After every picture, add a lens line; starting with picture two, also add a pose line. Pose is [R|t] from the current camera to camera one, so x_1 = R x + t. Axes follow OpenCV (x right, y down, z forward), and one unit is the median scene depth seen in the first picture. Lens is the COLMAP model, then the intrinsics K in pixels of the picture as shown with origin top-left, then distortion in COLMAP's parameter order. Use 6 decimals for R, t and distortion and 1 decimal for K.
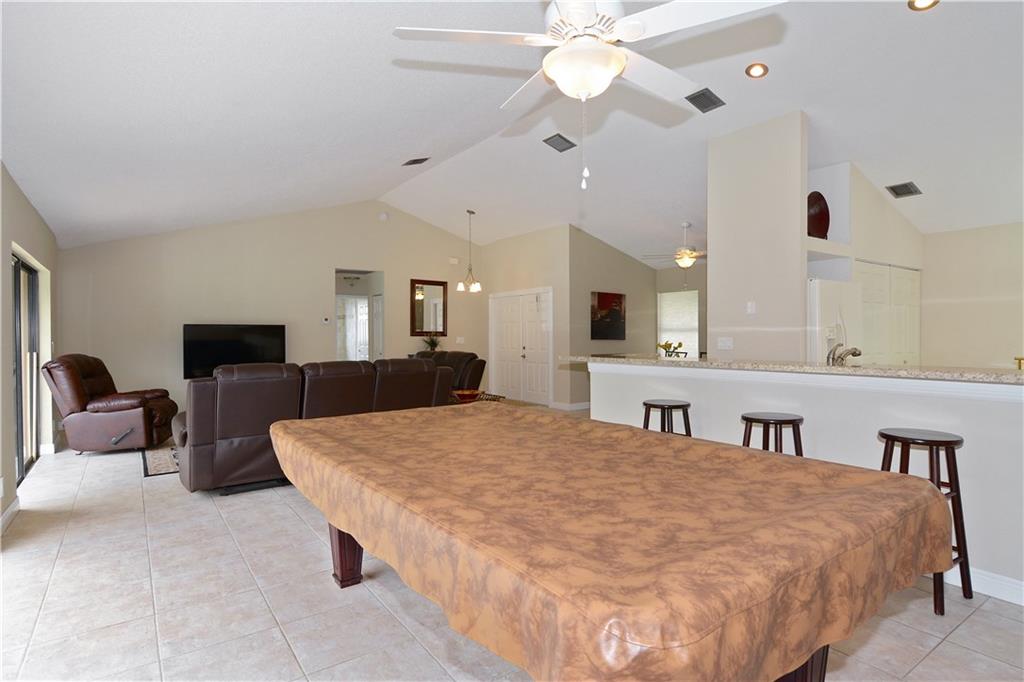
lens RADIAL K [[547.8, 0, 512.6], [0, 547.8, 339.8], [0, 0, 1]] dist [0.003730, -0.004290]
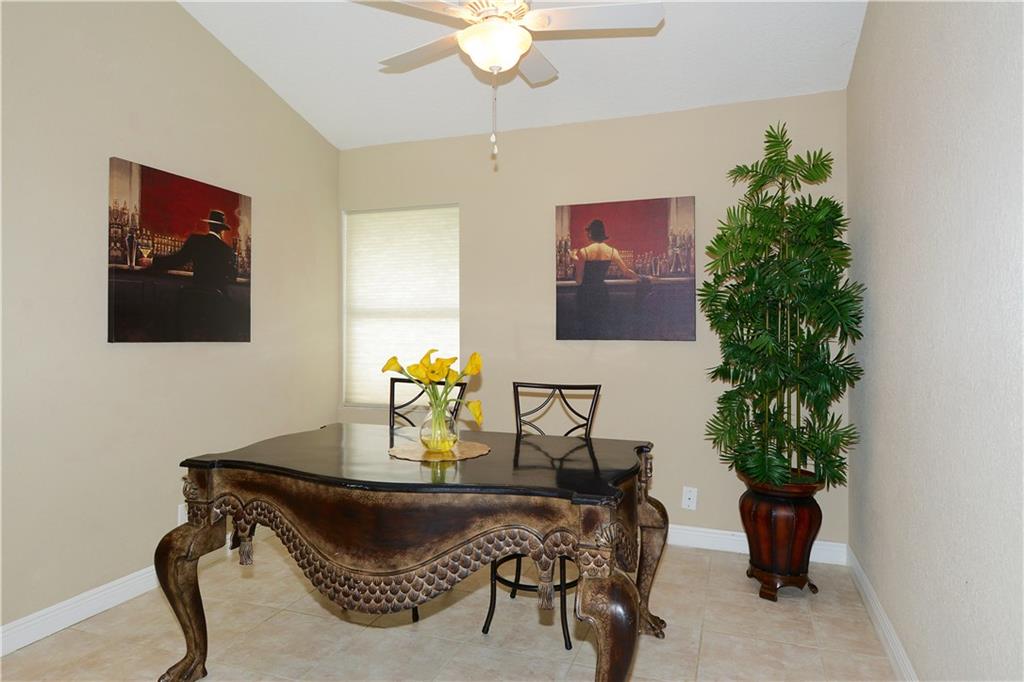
lens RADIAL K [[636.5, 0, 510.3], [0, 636.5, 336.2], [0, 0, 1]] dist [0.006682, 0.000626]
pose [[0.829260, -0.002564, 0.558857, 0.131577], [0.002644, 0.999996, 0.000664, -0.003082], [-0.558857, 0.000927, 0.829264, 0.645042]]
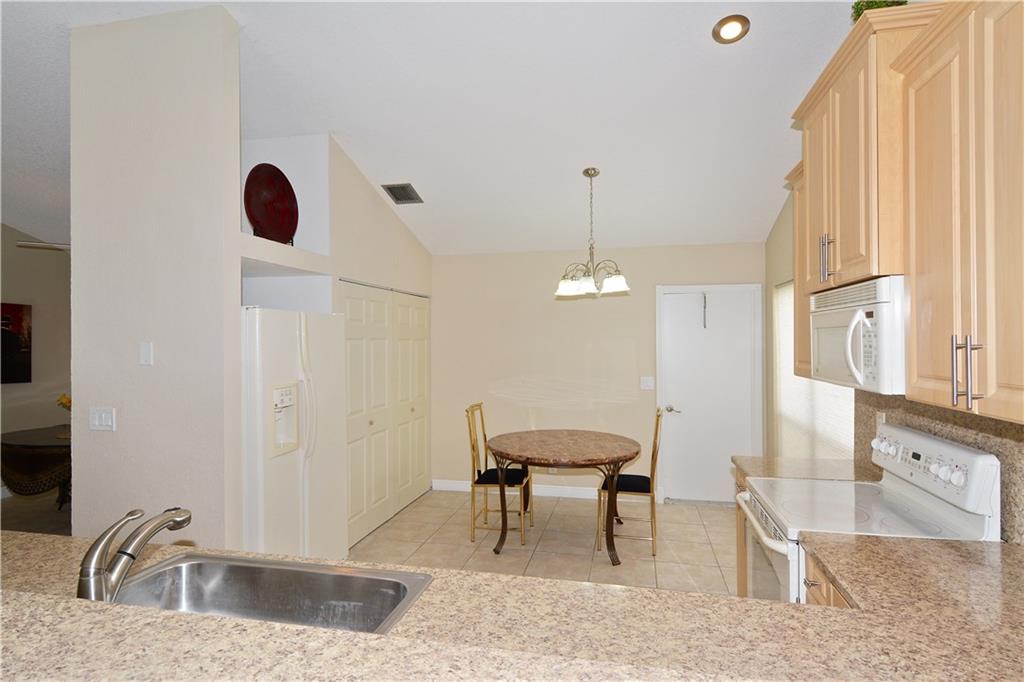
lens RADIAL K [[547.8, 0, 512.2], [0, 547.8, 342.7], [0, 0, 1]] dist [0.003730, -0.004290]
pose [[0.742648, 0.000890, 0.669682, 0.205181], [0.004173, 0.999974, -0.005957, -0.038679], [-0.669669, 0.007219, 0.742624, 0.215093]]
